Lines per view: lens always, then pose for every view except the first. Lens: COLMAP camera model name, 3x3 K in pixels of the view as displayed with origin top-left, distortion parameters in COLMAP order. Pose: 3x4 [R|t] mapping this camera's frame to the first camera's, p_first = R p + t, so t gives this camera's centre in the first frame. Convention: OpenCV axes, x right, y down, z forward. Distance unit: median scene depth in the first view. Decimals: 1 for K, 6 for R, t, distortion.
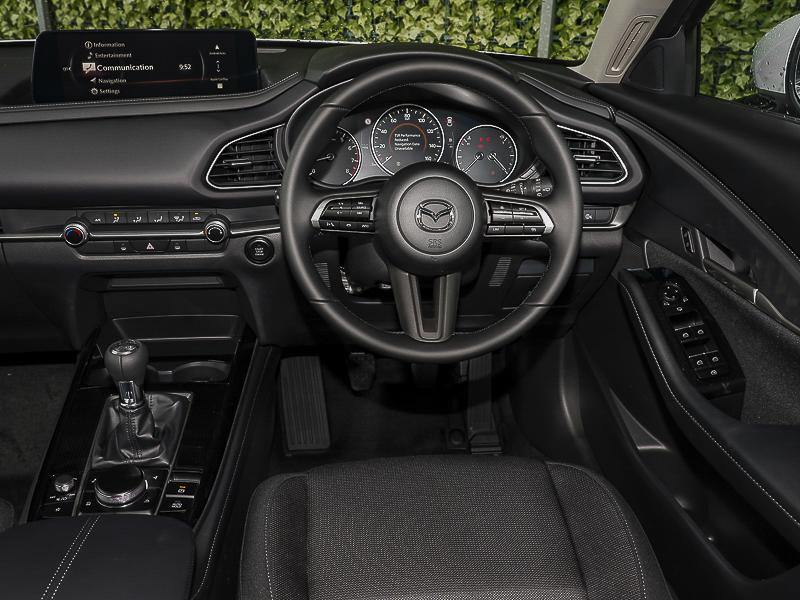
lens RADIAL K [[654.4, 0, 399.1], [0, 654.4, 301.5], [0, 0, 1]] dist [0.004819, 0.005999]
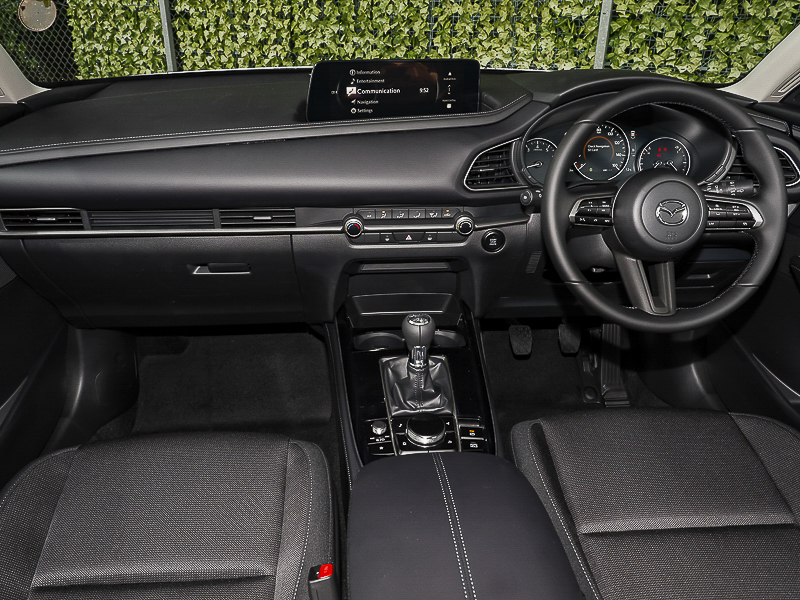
lens RADIAL K [[537.8, 0, 399.7], [0, 537.8, 297.7], [0, 0, 1]] dist [0.007467, -0.010269]
pose [[0.999957, 0.001281, -0.009208, -0.373545], [-0.001035, 0.999644, 0.026667, 0.001908], [0.009239, -0.026656, 0.999602, -0.014697]]
